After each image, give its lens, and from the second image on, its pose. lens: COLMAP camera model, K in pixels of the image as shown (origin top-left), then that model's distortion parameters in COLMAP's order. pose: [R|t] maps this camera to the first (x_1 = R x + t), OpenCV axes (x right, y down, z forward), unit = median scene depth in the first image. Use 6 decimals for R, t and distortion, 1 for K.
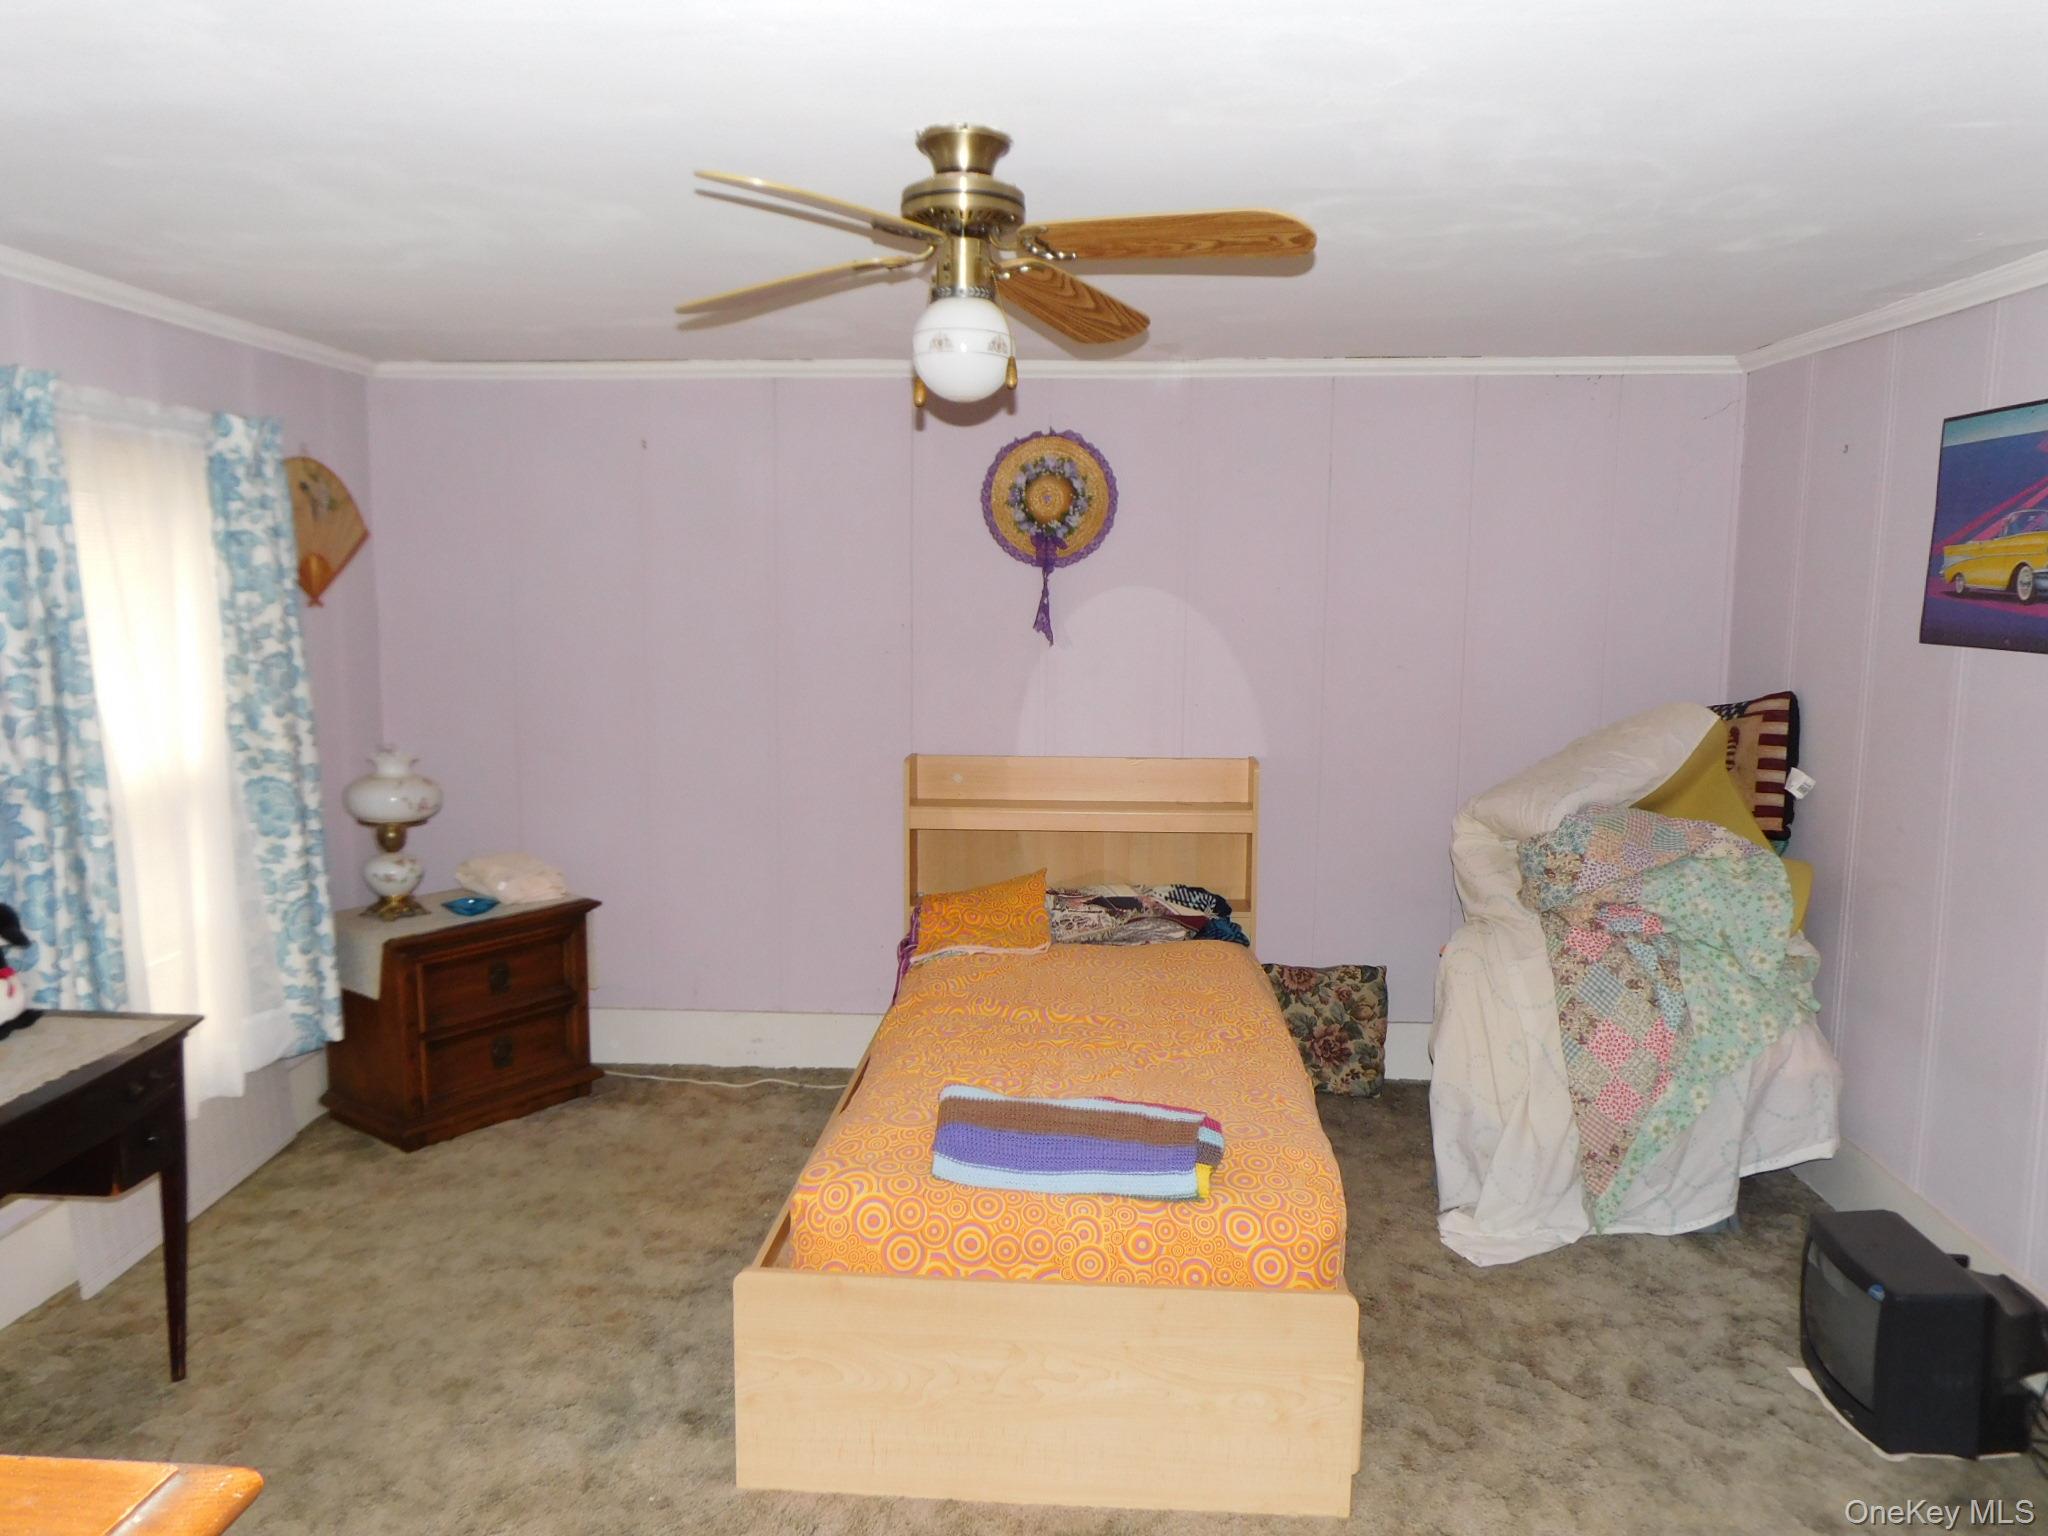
lens RADIAL K [[1516.1, 0, 1024.9], [0, 1516.1, 768.4], [0, 0, 1]] dist [-0.032579, 0.032840]
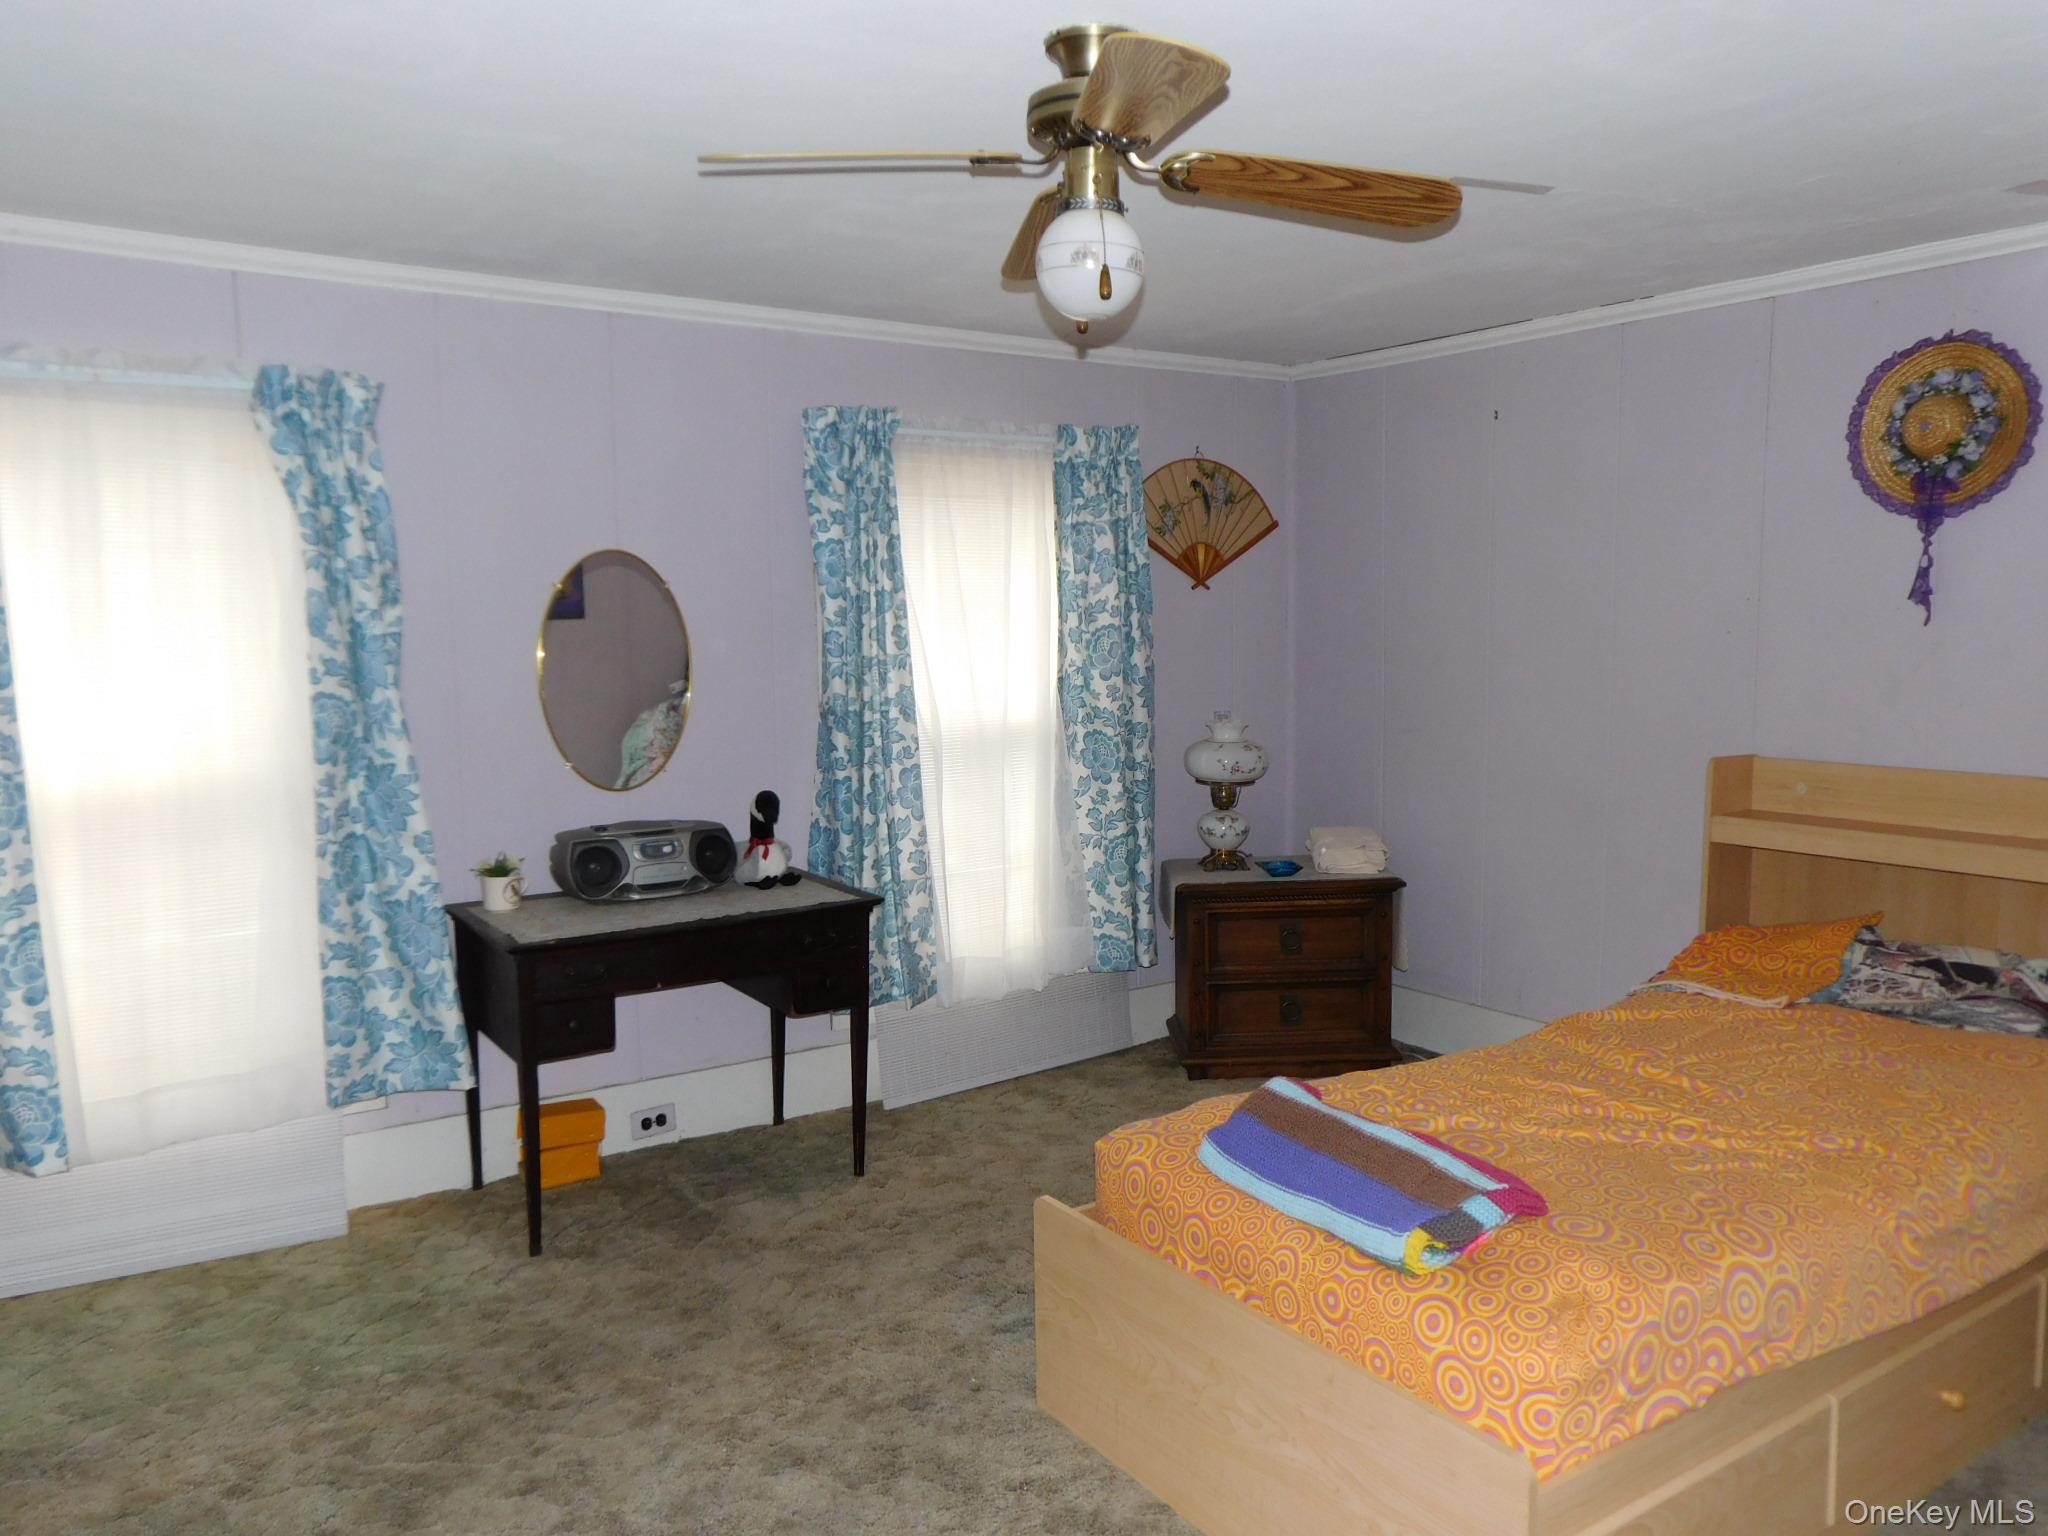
lens RADIAL K [[1516.1, 0, 1027.3], [0, 1516.1, 772.7], [0, 0, 1]] dist [-0.032579, 0.032840]
pose [[0.616289, 0.070362, -0.784370, 0.385091], [-0.078567, 0.996525, 0.027662, 0.009857], [0.783591, 0.044578, 0.619676, 0.215995]]
